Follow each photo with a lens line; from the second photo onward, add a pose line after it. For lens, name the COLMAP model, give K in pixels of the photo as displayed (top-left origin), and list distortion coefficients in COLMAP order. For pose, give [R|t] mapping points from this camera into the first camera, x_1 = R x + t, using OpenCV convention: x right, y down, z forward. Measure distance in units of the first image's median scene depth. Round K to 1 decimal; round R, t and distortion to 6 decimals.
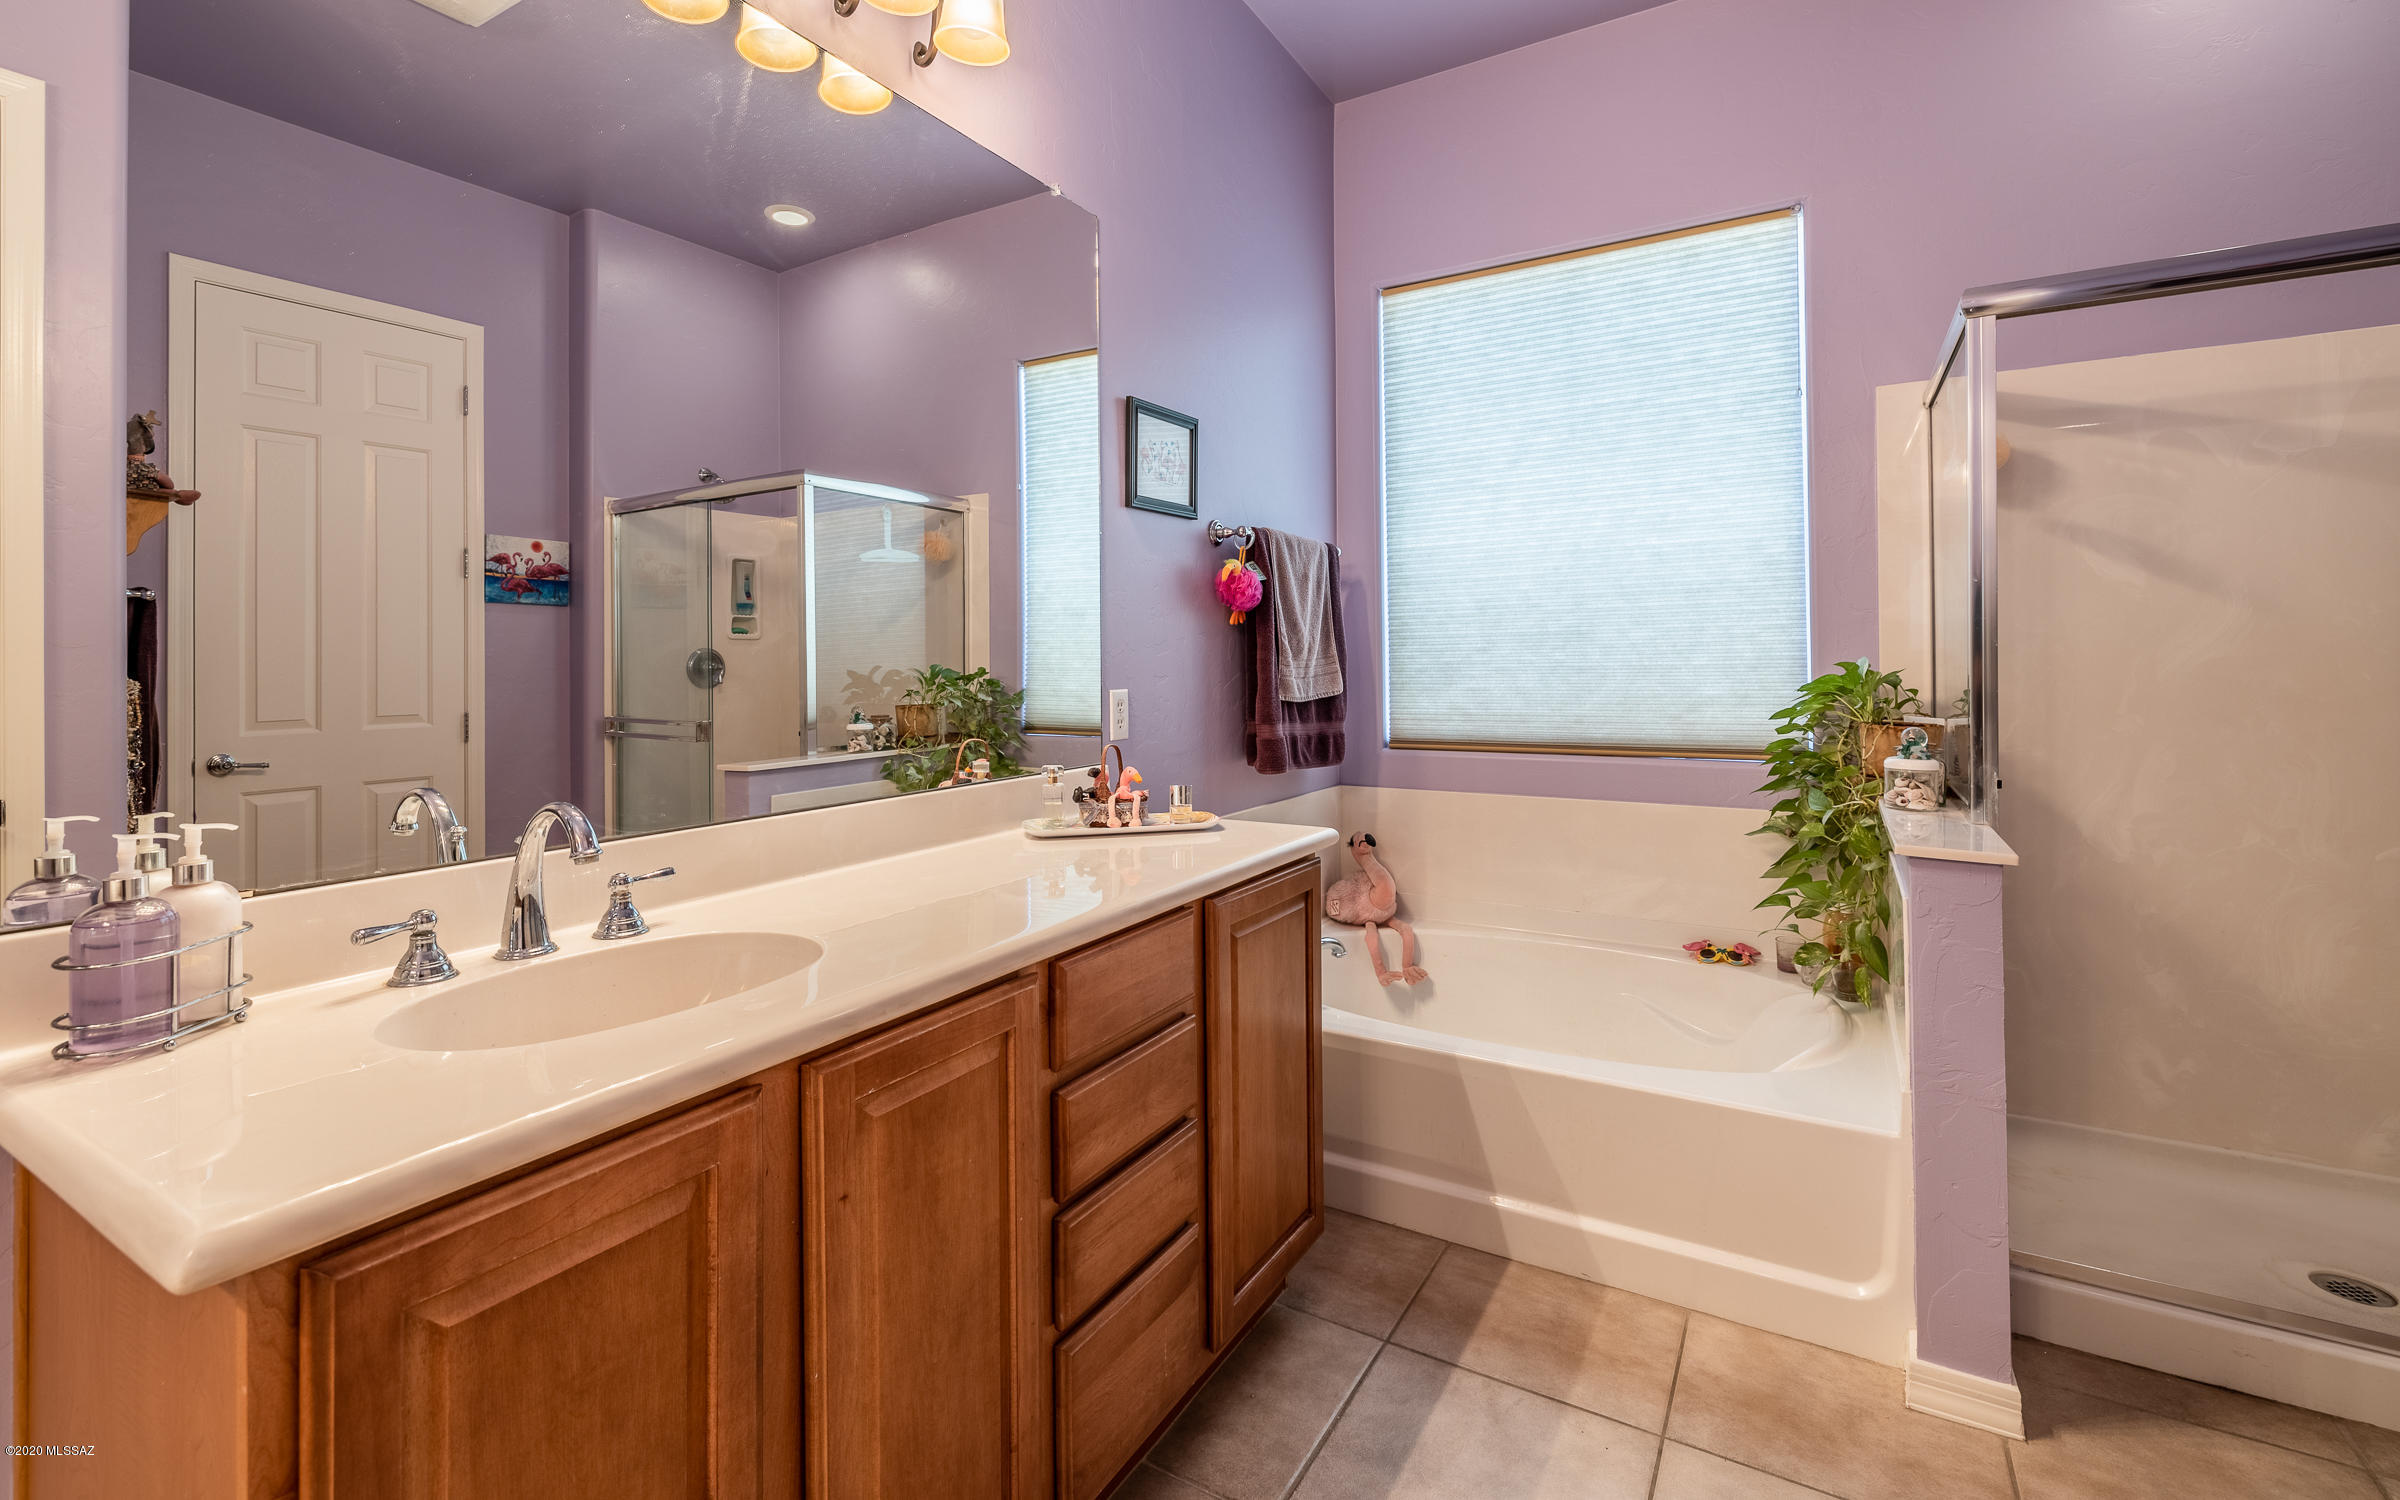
lens RADIAL K [[1048.9, 0, 1197.2], [0, 1048.9, 652.5], [0, 0, 1]] dist [0.000054, -0.000125]
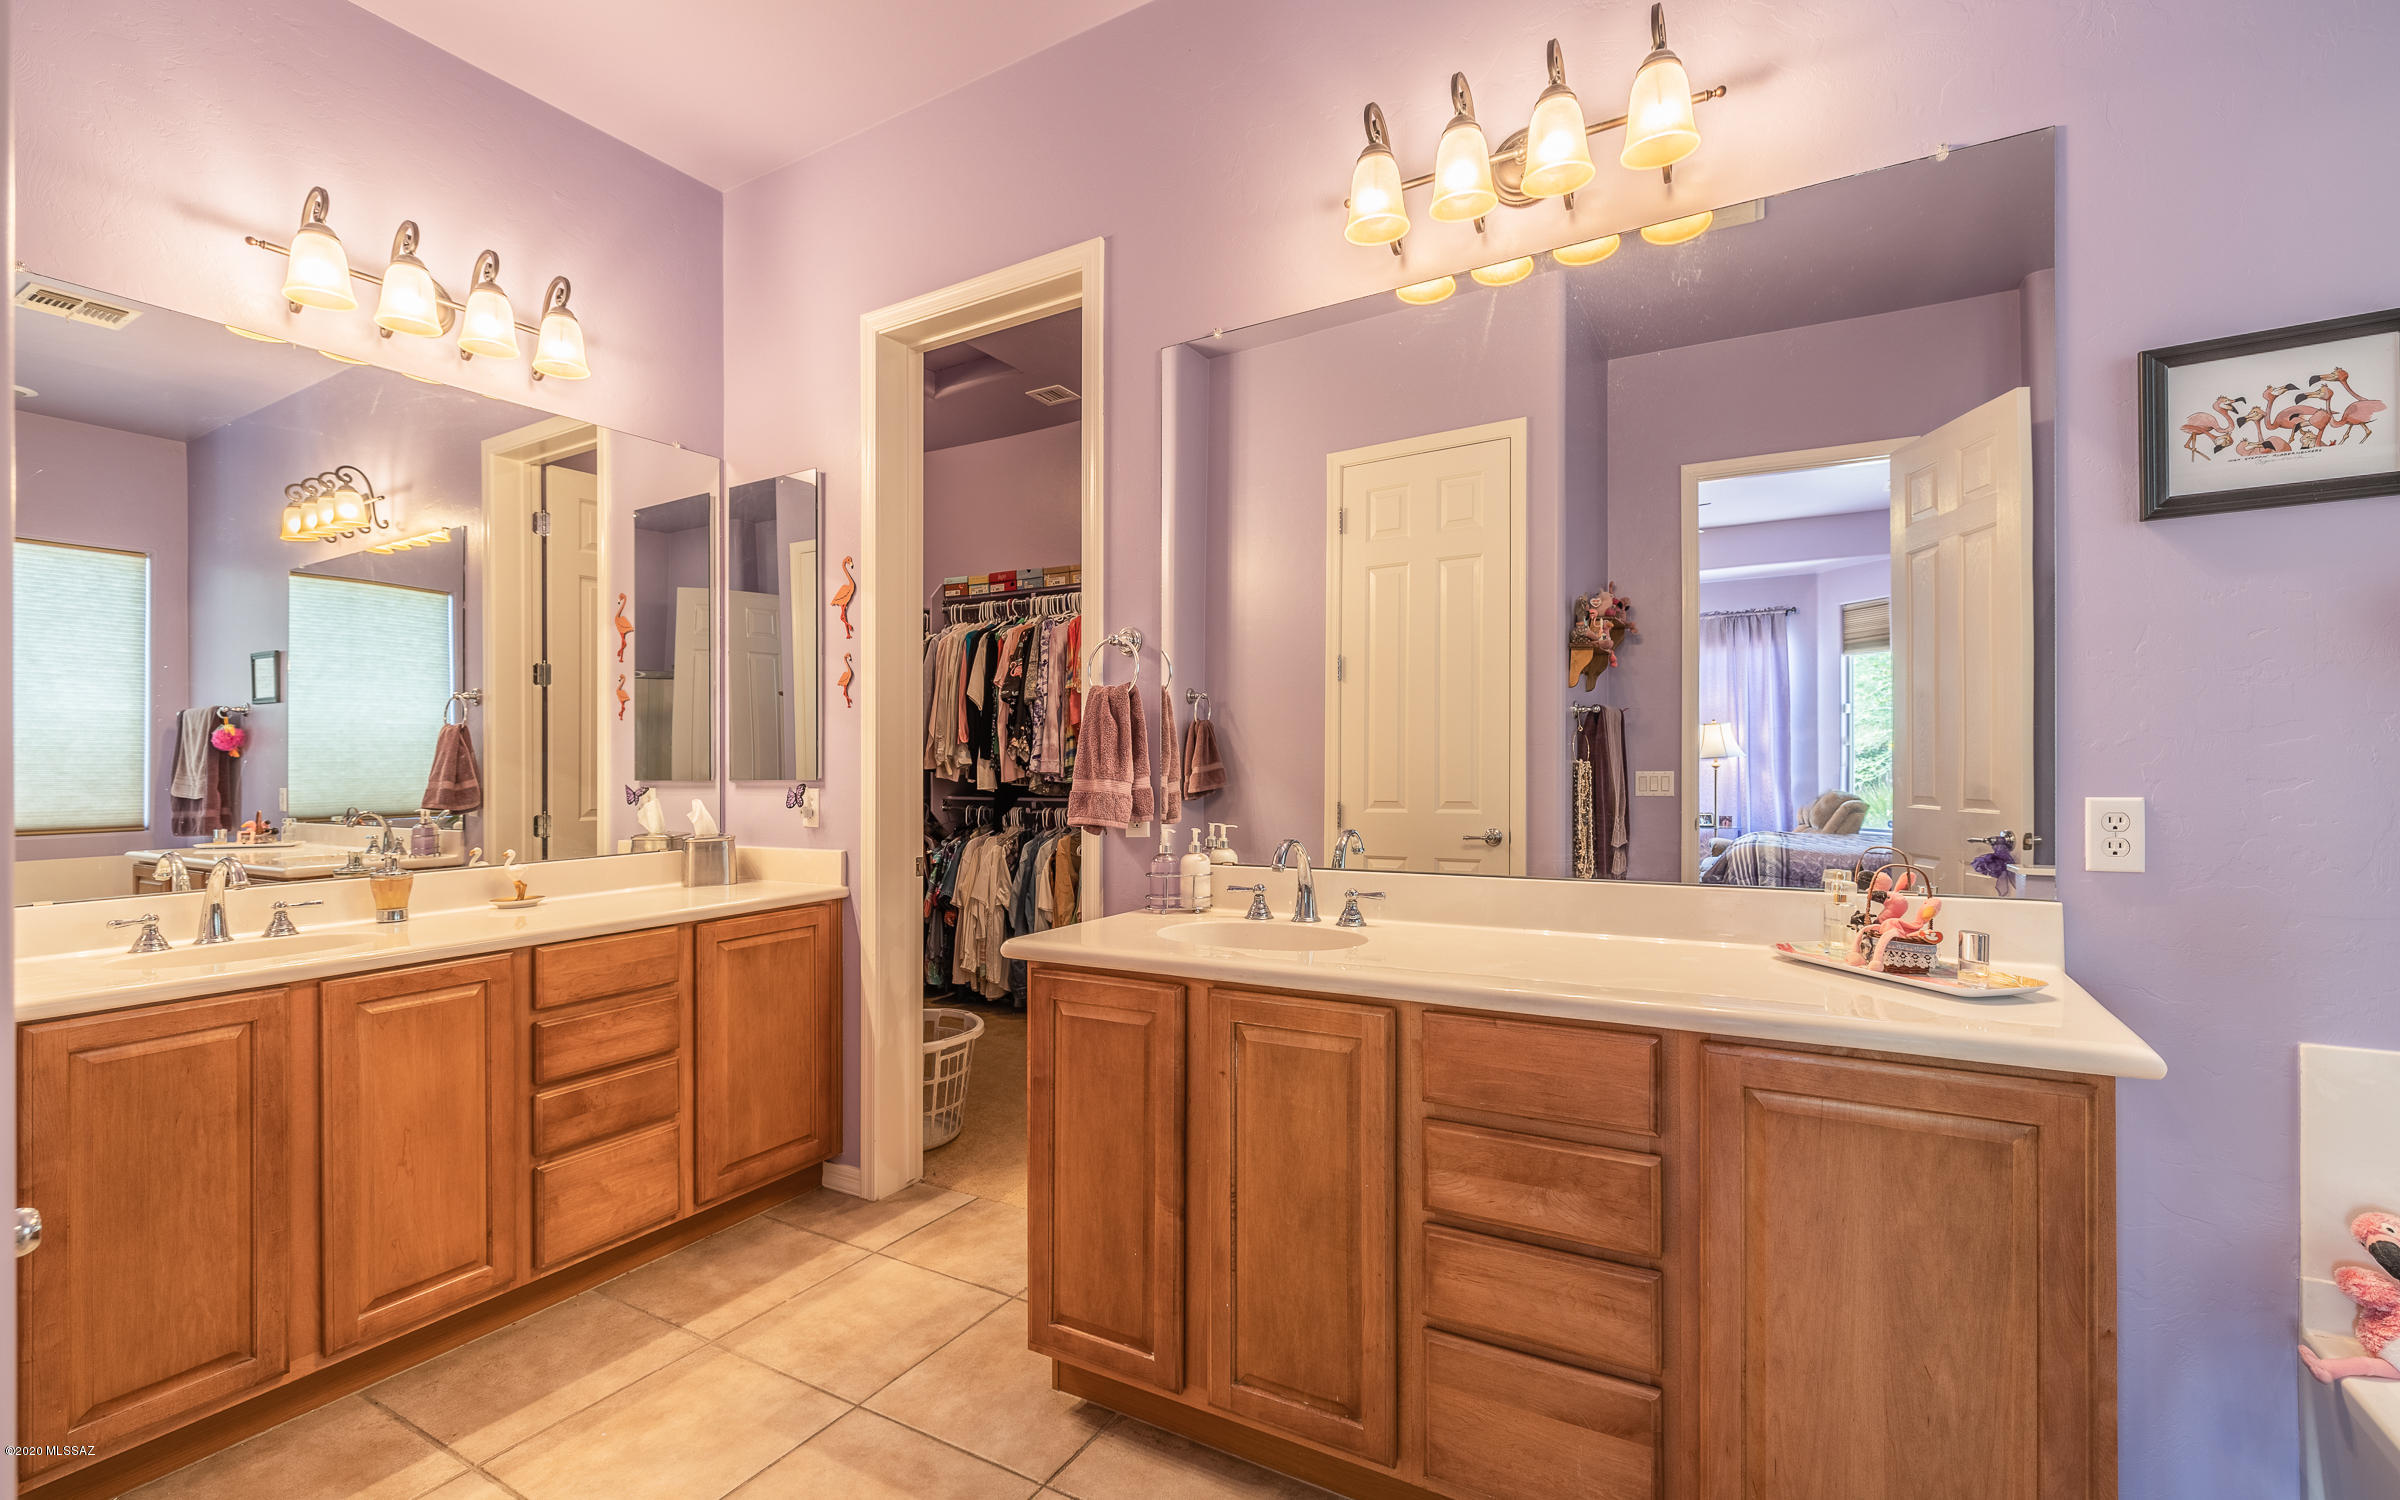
lens RADIAL K [[1043.3, 0, 1200.0], [0, 1043.3, 750.0], [0, 0, 1]] dist [0.001746, 0.000110]
pose [[0.015504, 0.002982, -0.999875, 1.131119], [0.016464, 0.999859, 0.003237, -0.013976], [0.999744, -0.016513, 0.015453, 0.775690]]
